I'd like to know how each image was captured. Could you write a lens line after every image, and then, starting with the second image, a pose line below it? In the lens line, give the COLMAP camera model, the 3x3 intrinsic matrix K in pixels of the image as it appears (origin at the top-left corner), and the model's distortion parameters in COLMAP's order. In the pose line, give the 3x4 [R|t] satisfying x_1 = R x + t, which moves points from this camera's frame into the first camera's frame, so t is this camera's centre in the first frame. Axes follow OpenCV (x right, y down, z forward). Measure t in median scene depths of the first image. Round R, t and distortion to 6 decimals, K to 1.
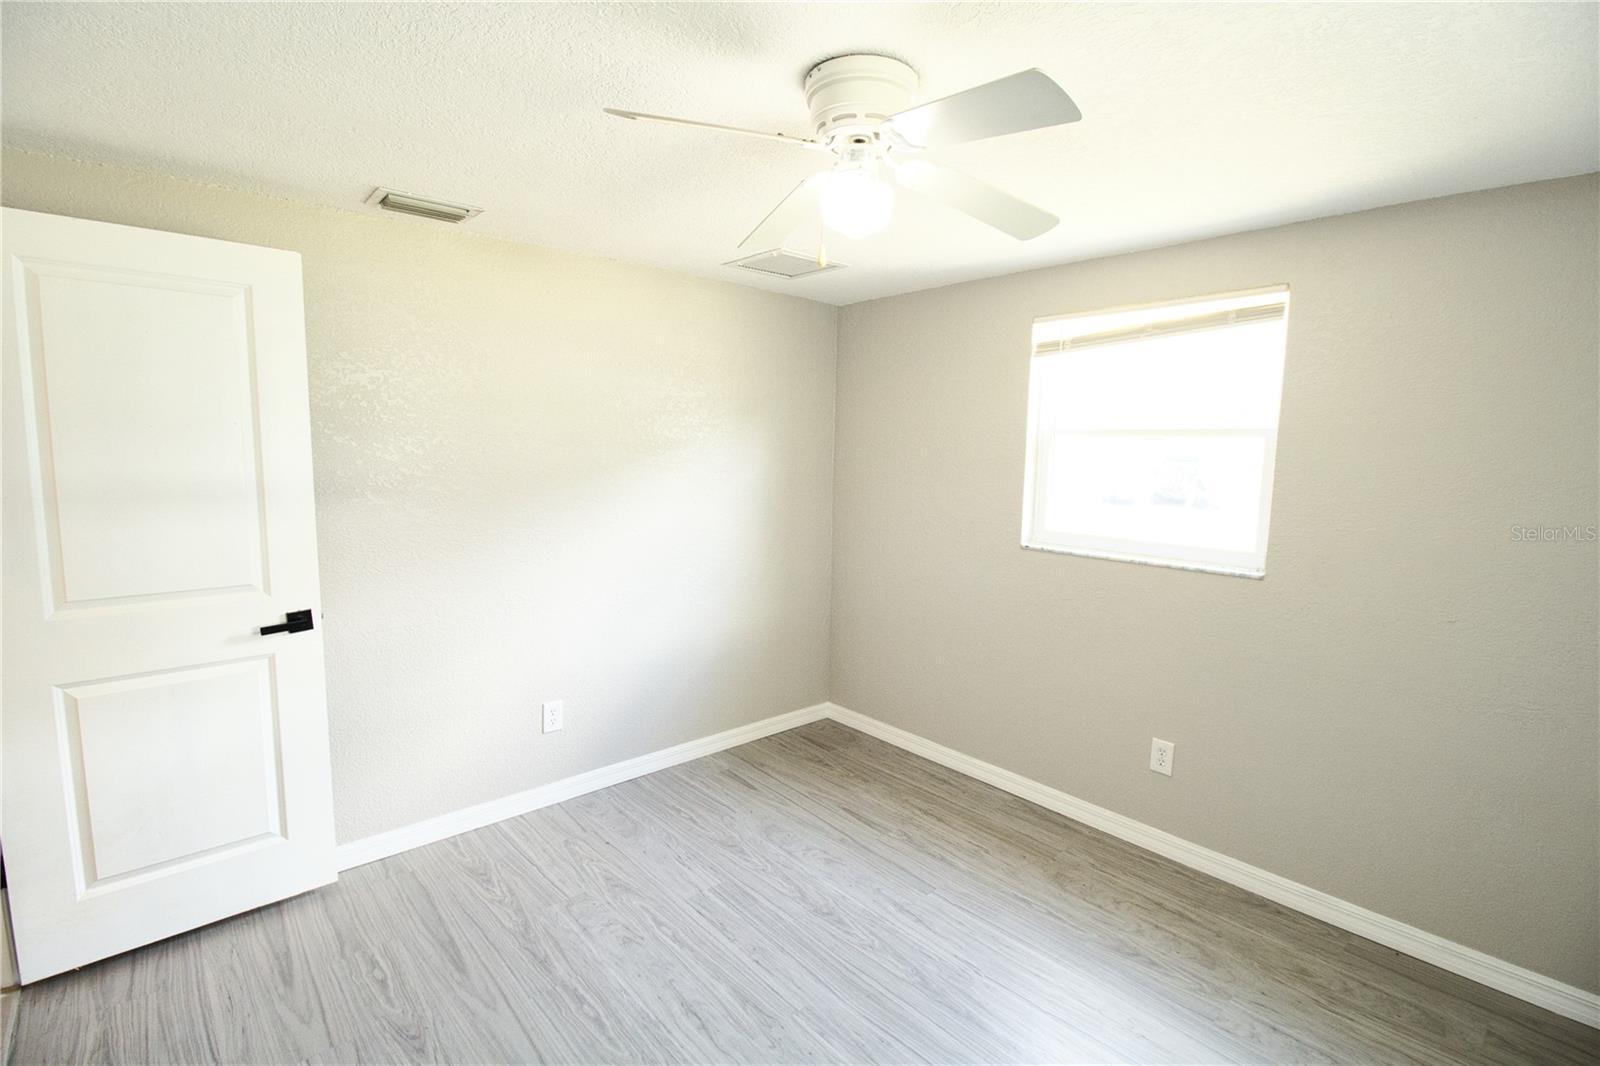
lens RADIAL K [[740.7, 0, 797.7], [0, 740.7, 532.5], [0, 0, 1]] dist [-0.000542, -0.012579]
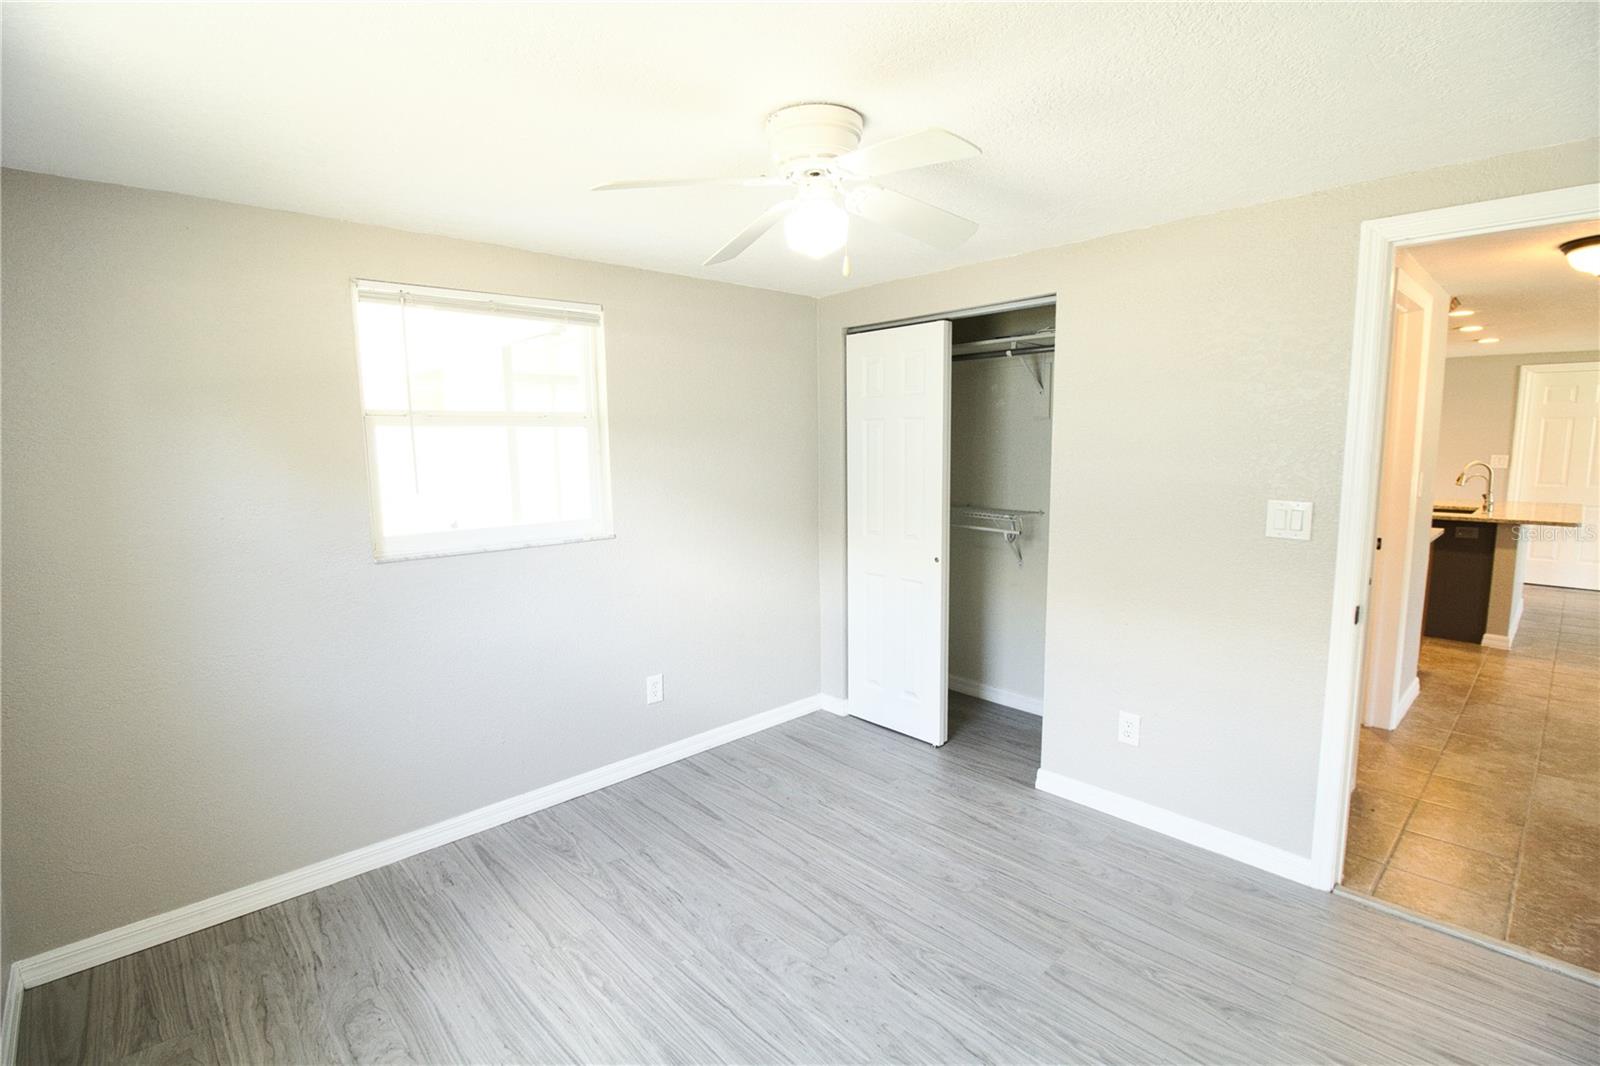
lens RADIAL K [[740.7, 0, 799.5], [0, 740.7, 533.7], [0, 0, 1]] dist [-0.000542, -0.012579]
pose [[-0.999588, 0.000535, -0.028710, 0.076387], [-0.006486, 0.969780, 0.243894, -0.145829], [0.027973, 0.243980, -0.969377, 1.235073]]
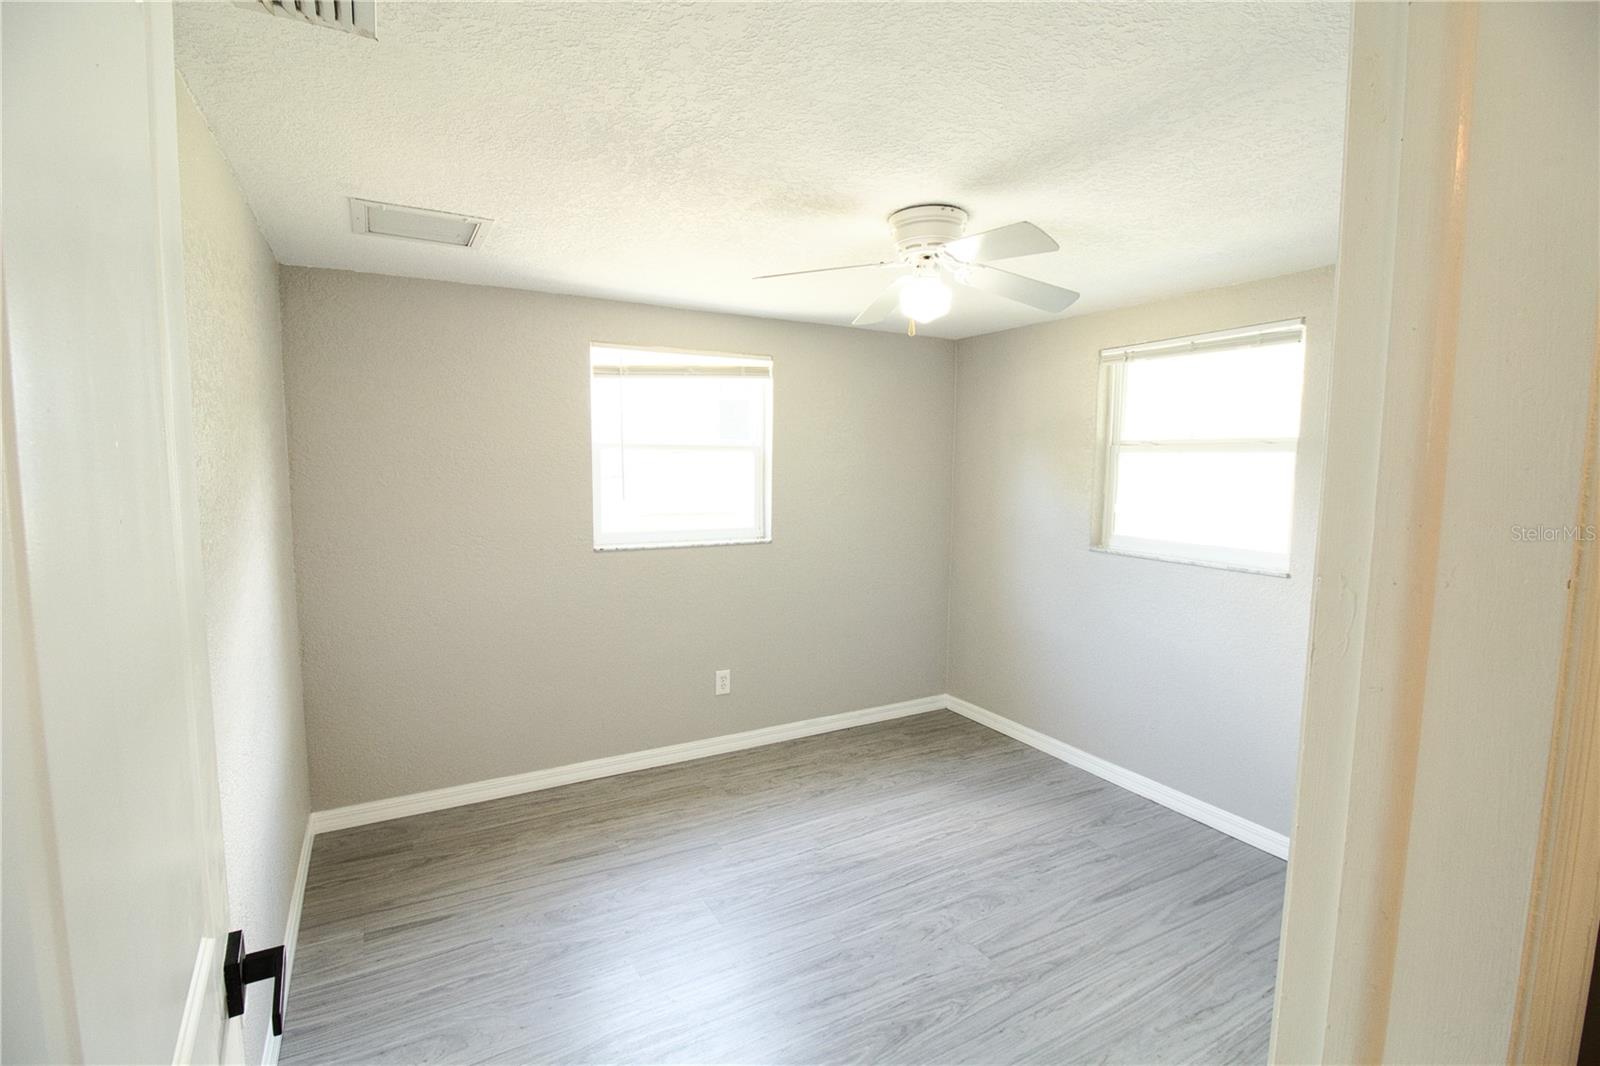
lens RADIAL K [[740.7, 0, 806.8], [0, 740.7, 531.6], [0, 0, 1]] dist [-0.000542, -0.012579]
pose [[0.202303, -0.108359, 0.973310, -0.791898], [0.108088, 0.990258, 0.087780, -0.080333], [-0.973340, 0.087445, 0.212044, 0.530567]]
